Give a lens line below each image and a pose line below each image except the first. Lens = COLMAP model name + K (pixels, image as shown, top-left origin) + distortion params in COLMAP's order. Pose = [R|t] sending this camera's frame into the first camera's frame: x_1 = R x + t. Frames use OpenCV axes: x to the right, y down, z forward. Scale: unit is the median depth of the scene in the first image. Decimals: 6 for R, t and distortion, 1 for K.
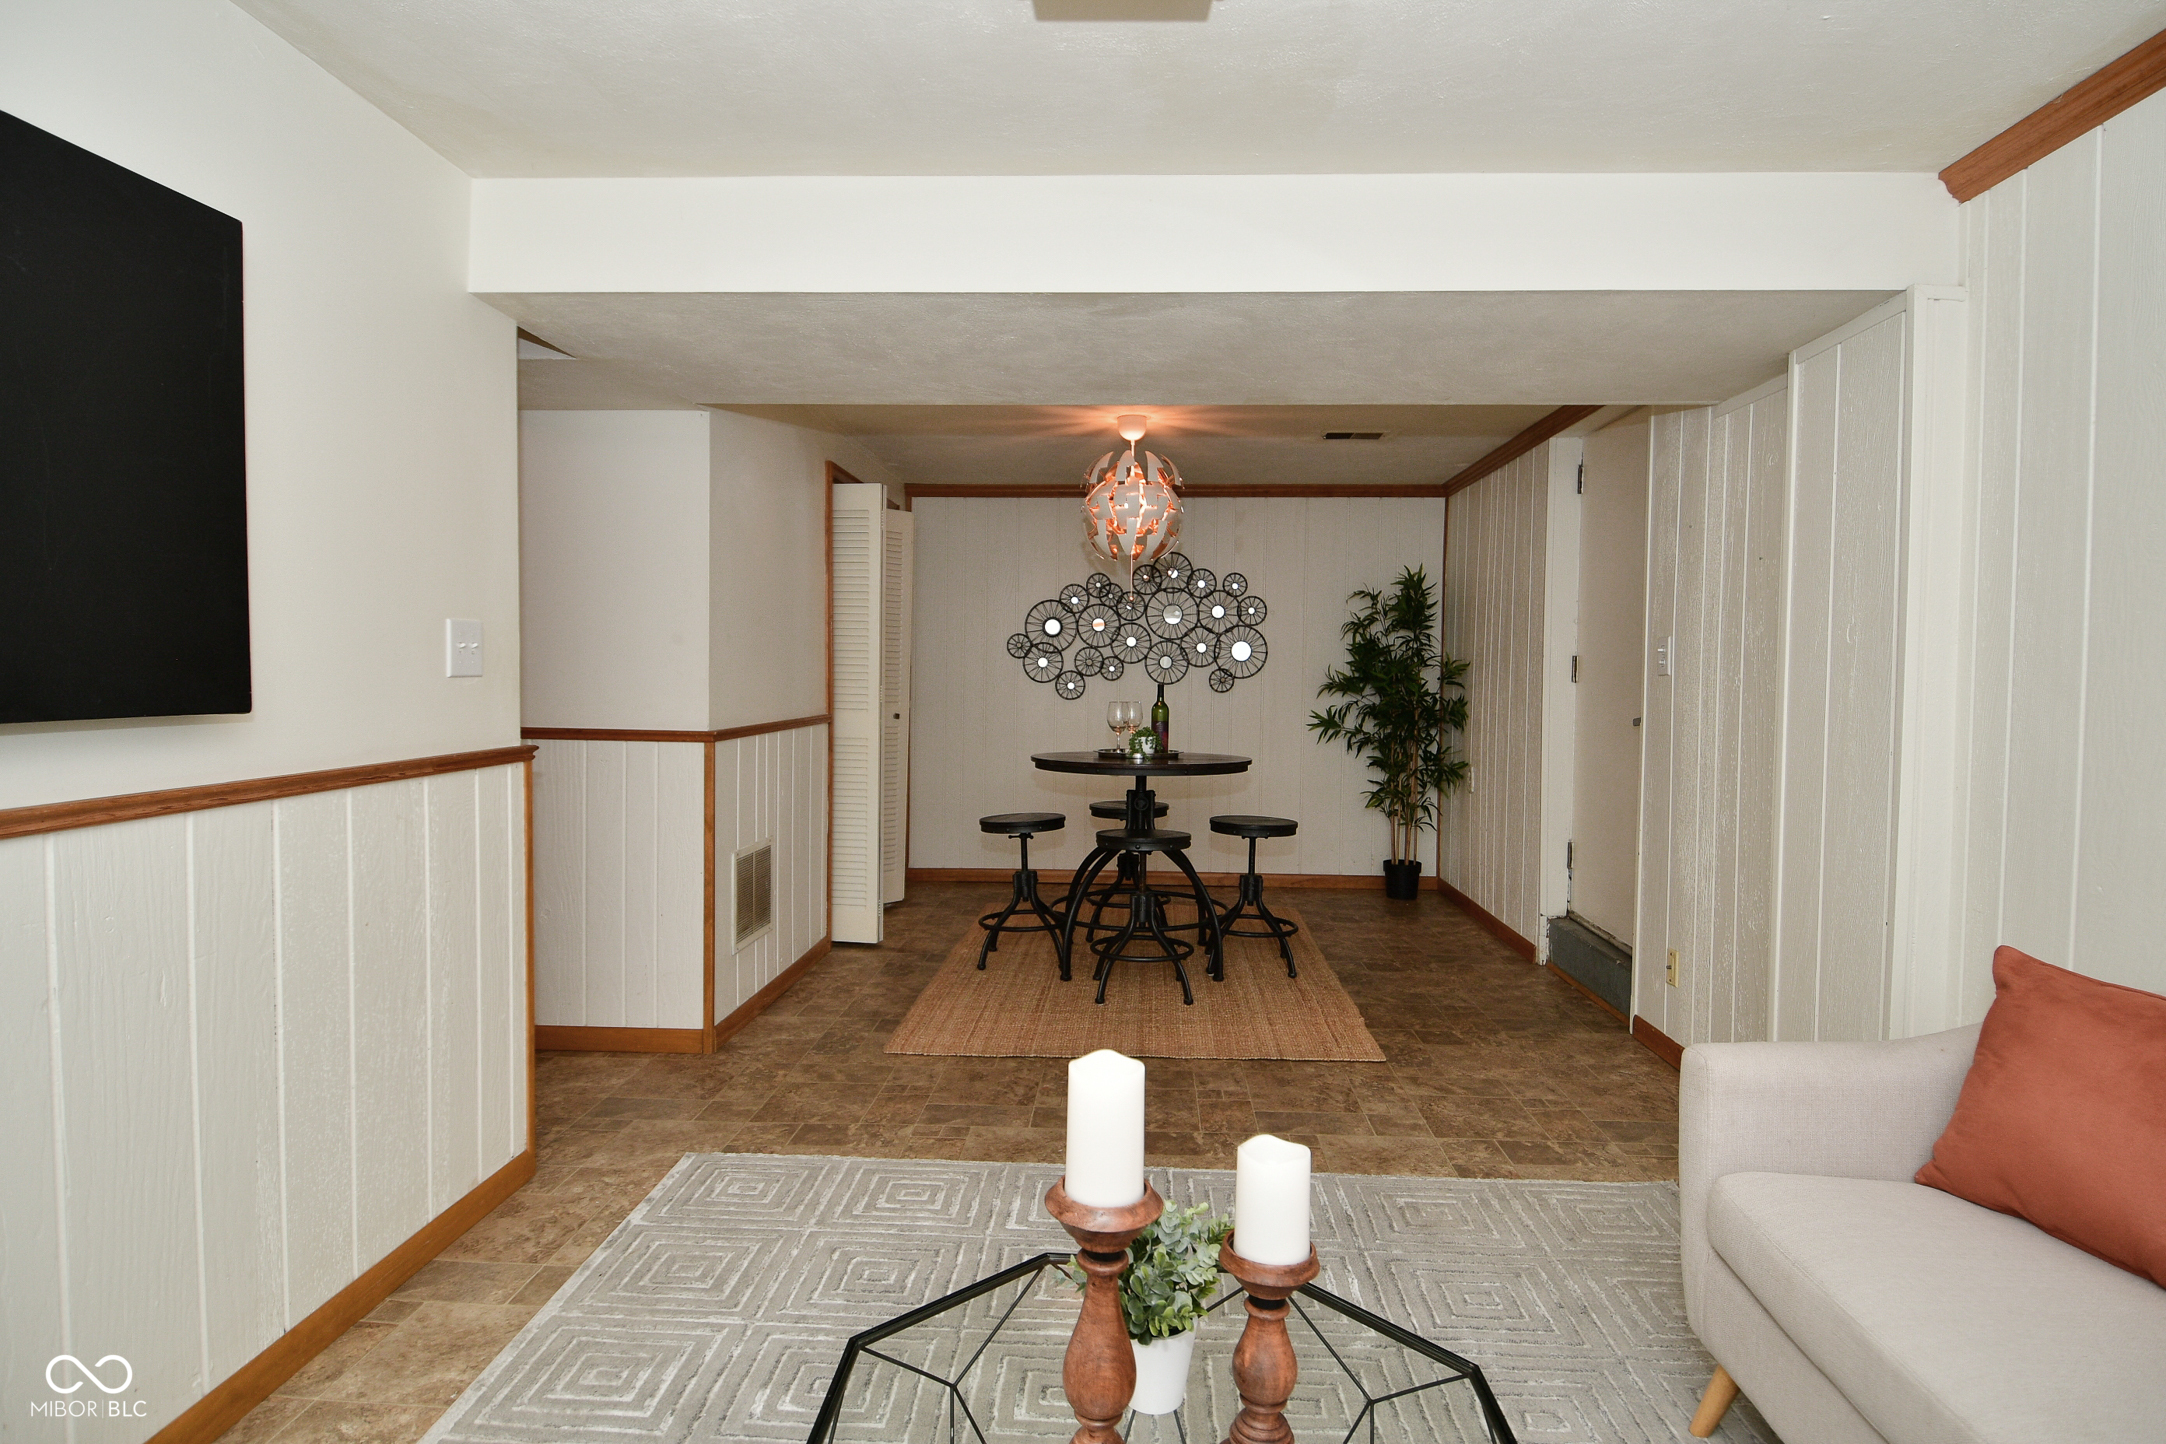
lens RADIAL K [[1140.2, 0, 1069.4], [0, 1140.2, 685.1], [0, 0, 1]] dist [0.013793, -0.021777]
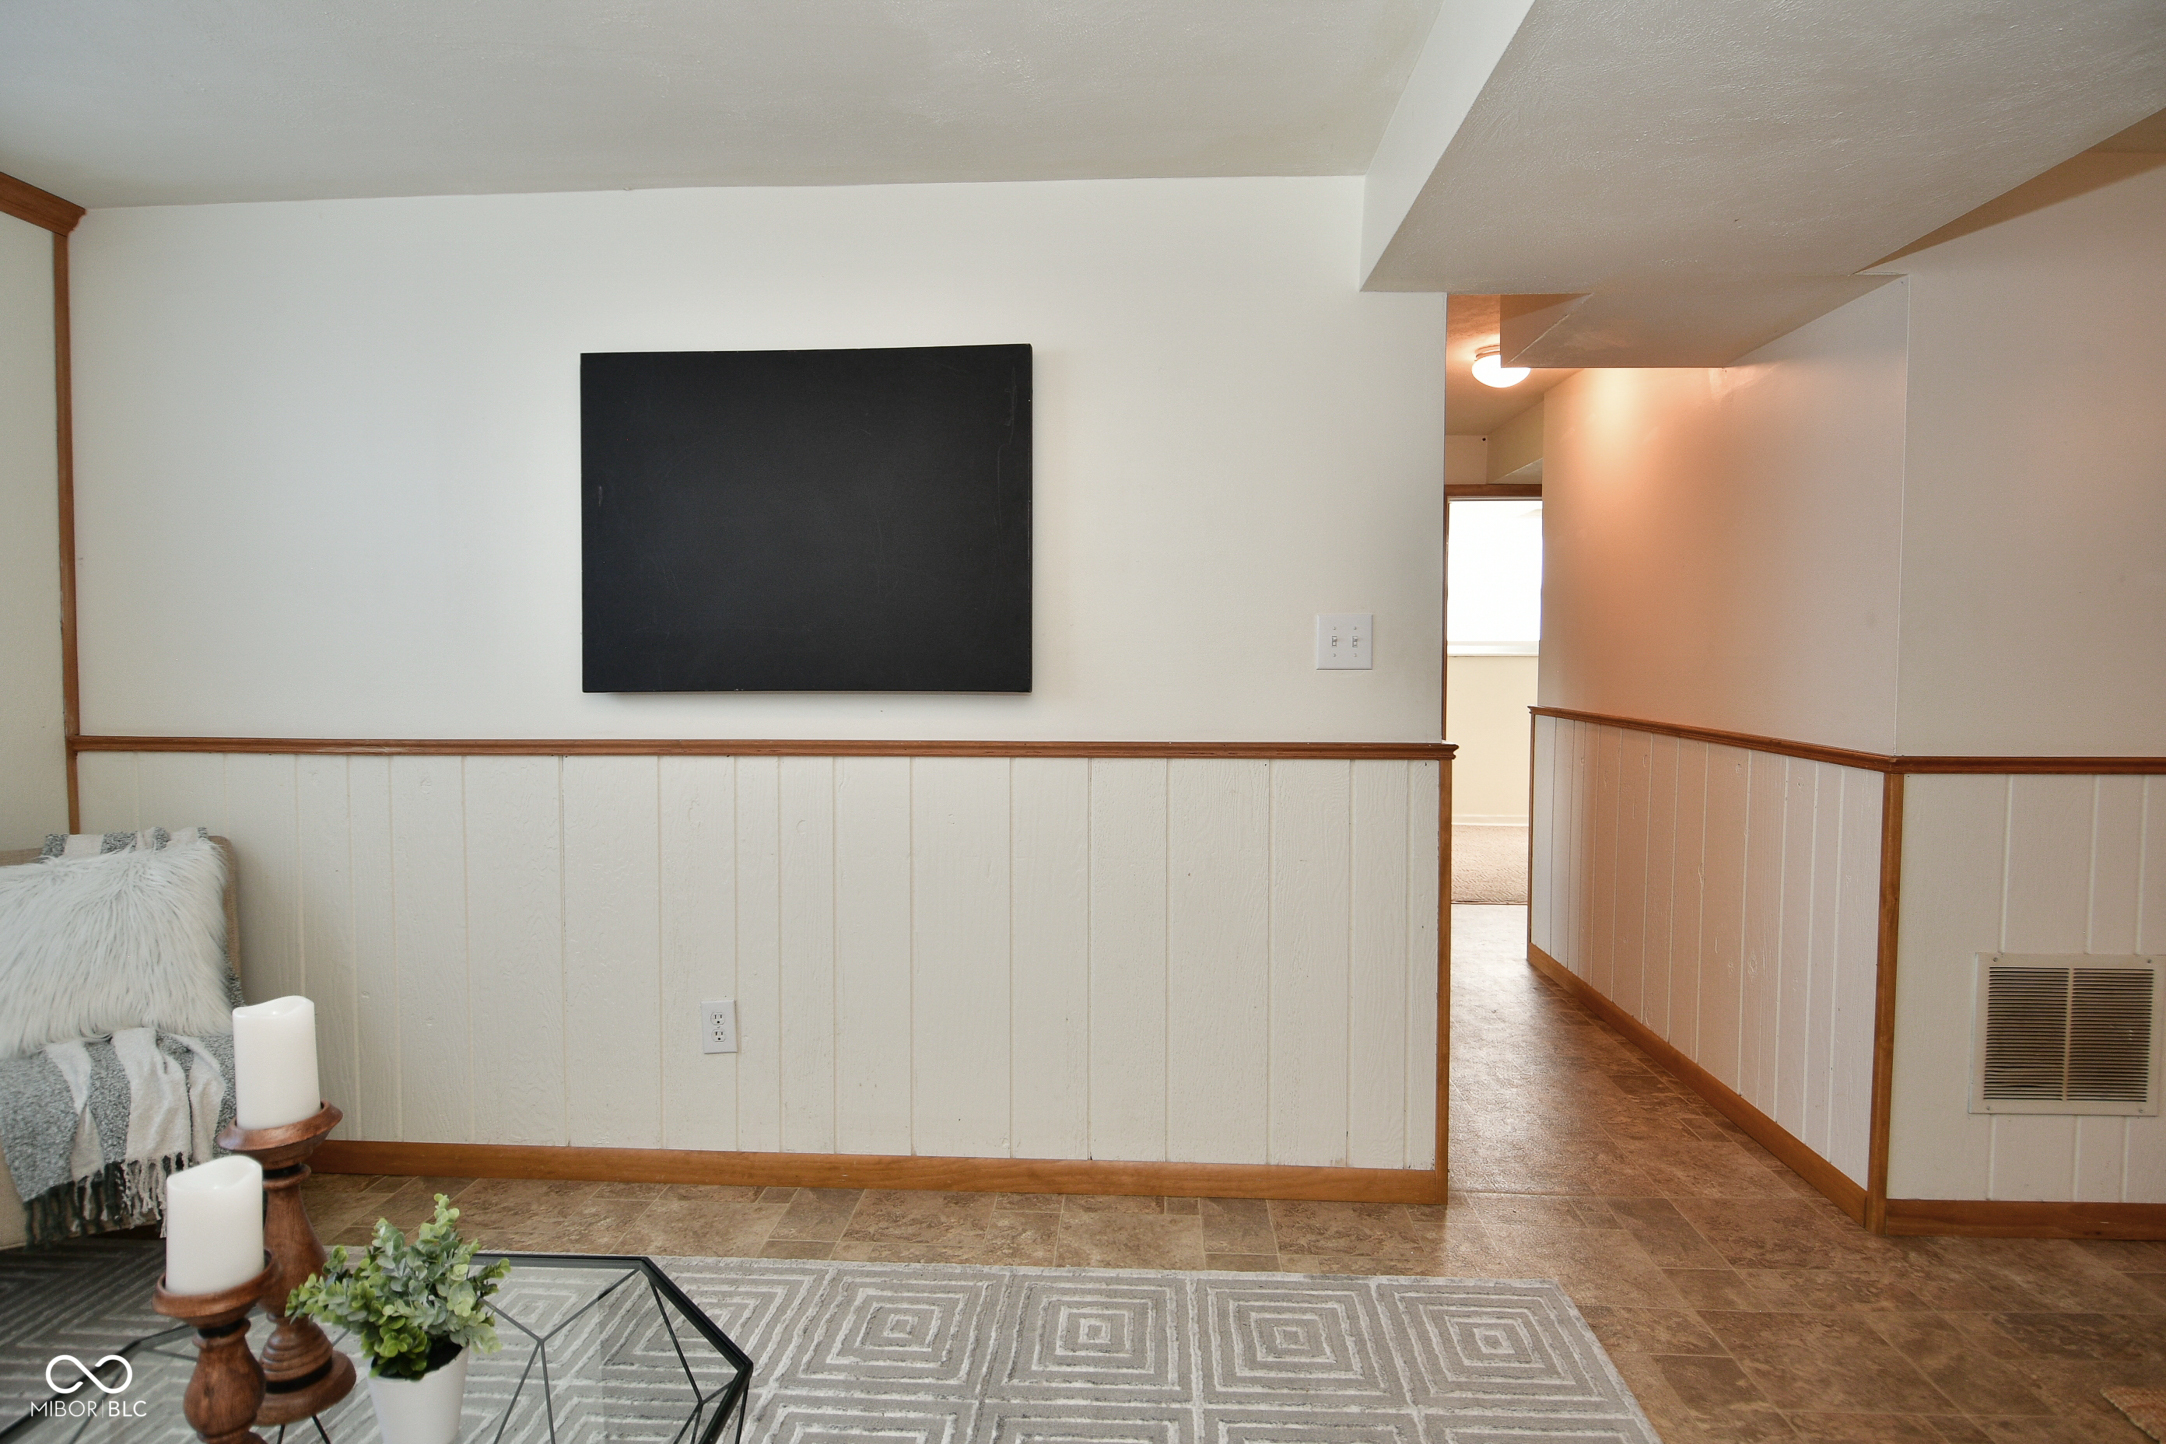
lens RADIAL K [[1140.2, 0, 1112.2], [0, 1140.2, 703.3], [0, 0, 1]] dist [0.013793, -0.021777]
pose [[0.017936, 0.027873, -0.999451, 0.206647], [-0.016032, 0.999491, 0.027587, -0.001057], [0.999711, 0.015528, 0.018374, 0.323342]]
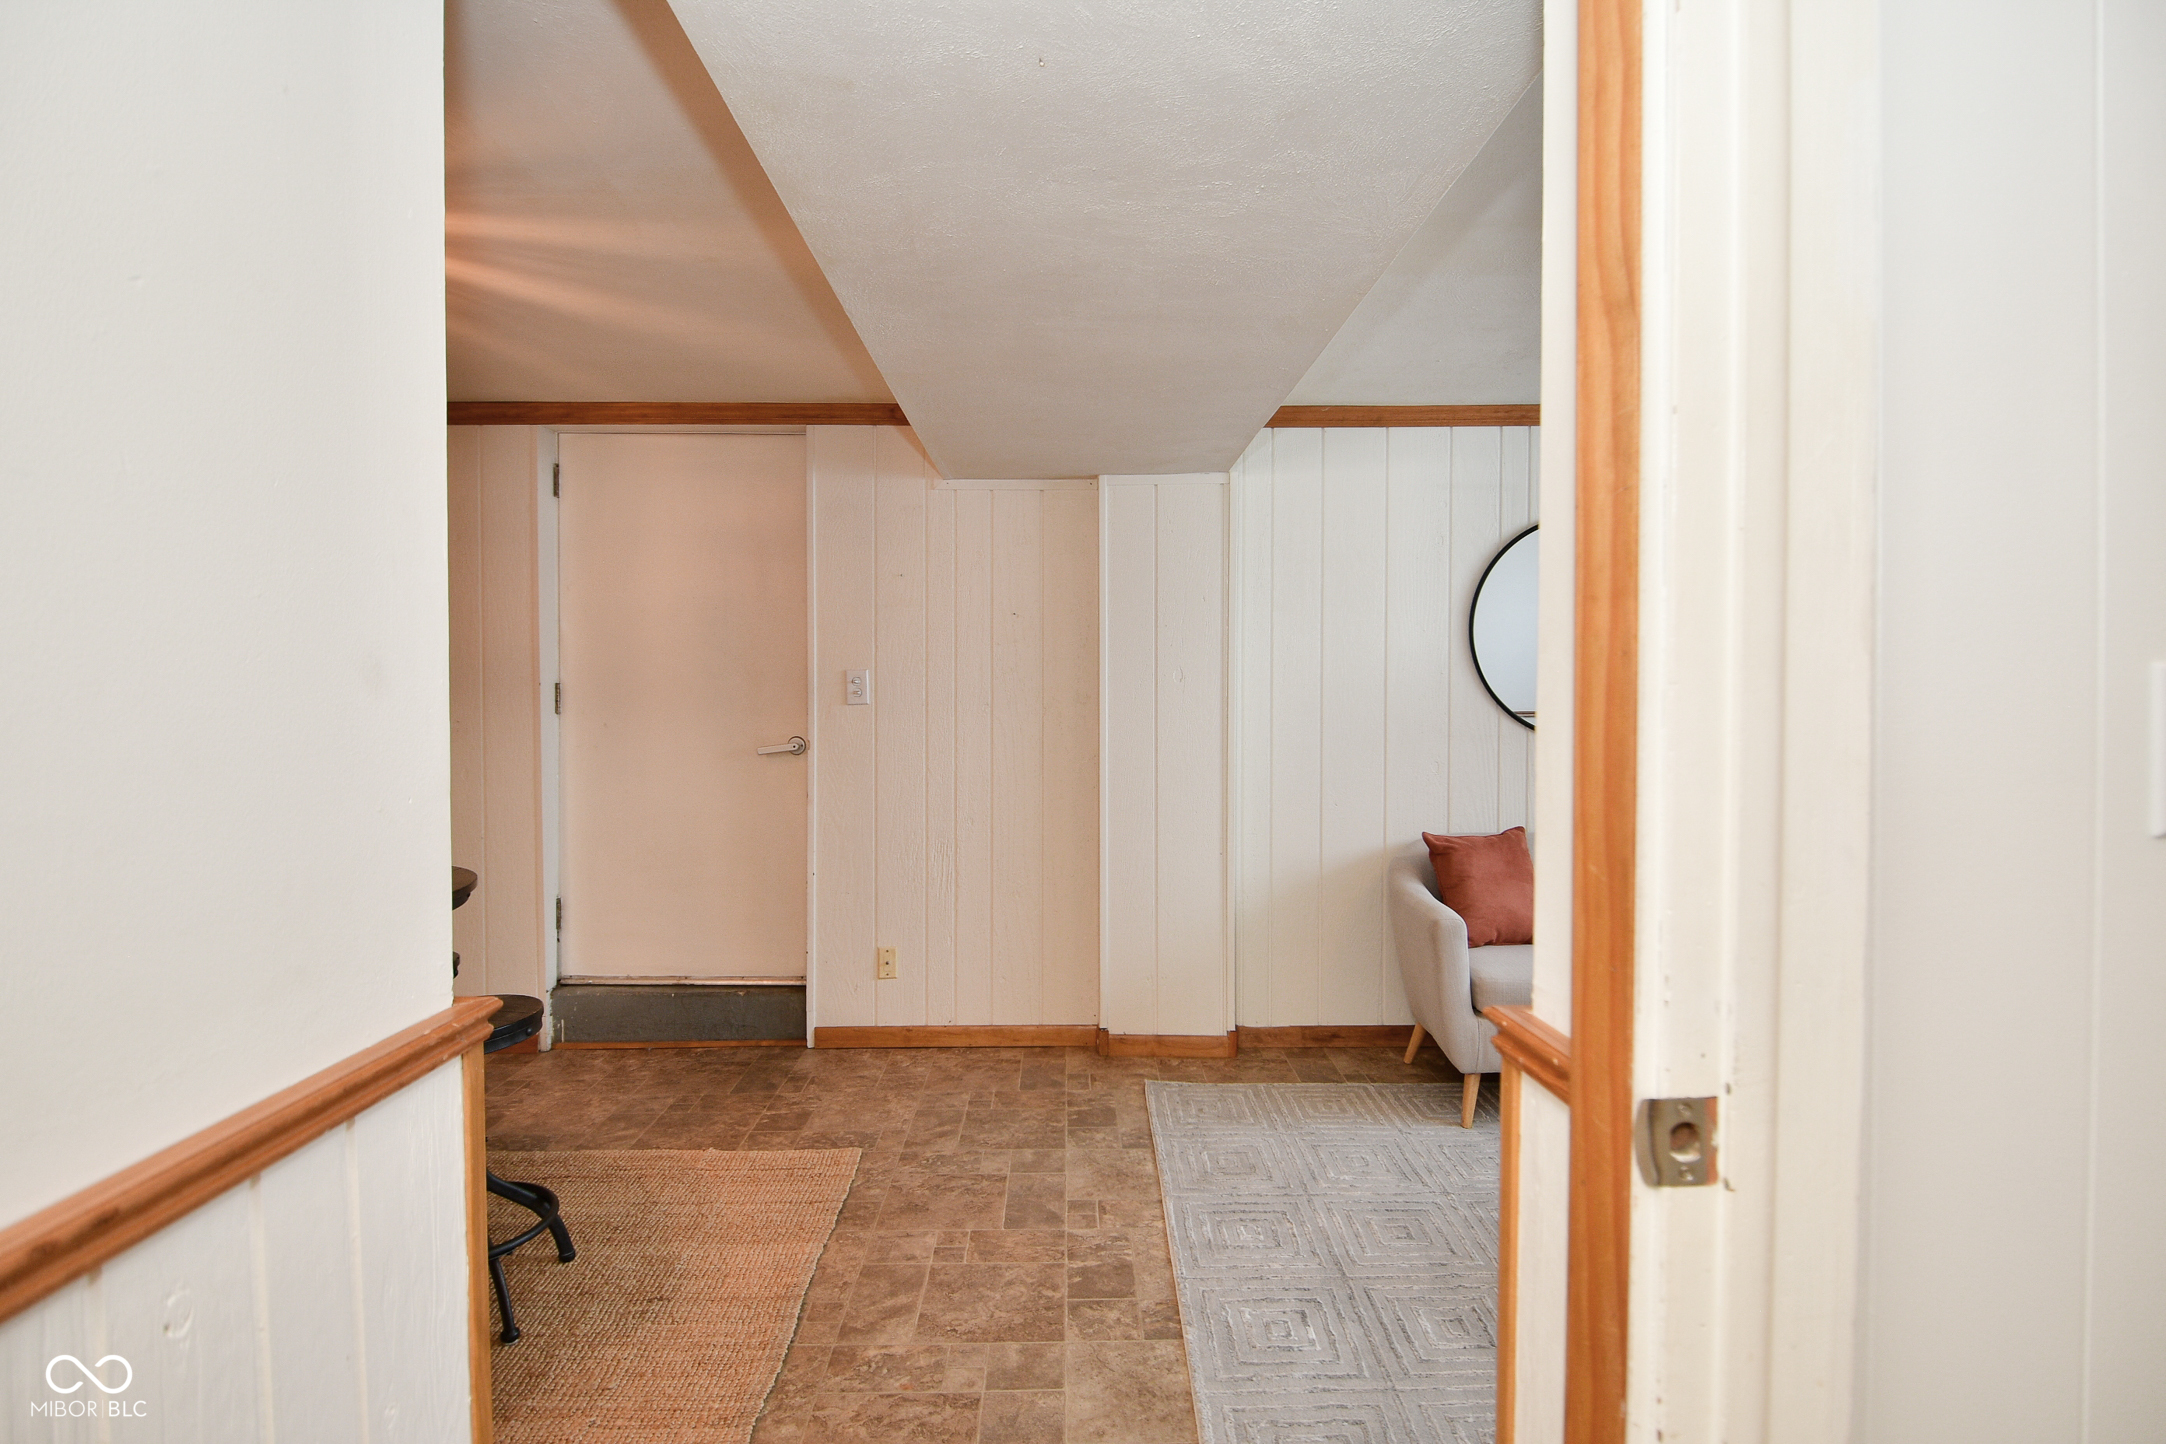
lens RADIAL K [[1140.2, 0, 1090.1], [0, 1140.2, 715.3], [0, 0, 1]] dist [0.013793, -0.021777]
pose [[-0.083014, -0.035406, 0.995919, -0.357250], [0.016129, 0.999190, 0.036867, -0.021251], [-0.996418, 0.019124, -0.082376, 0.525999]]
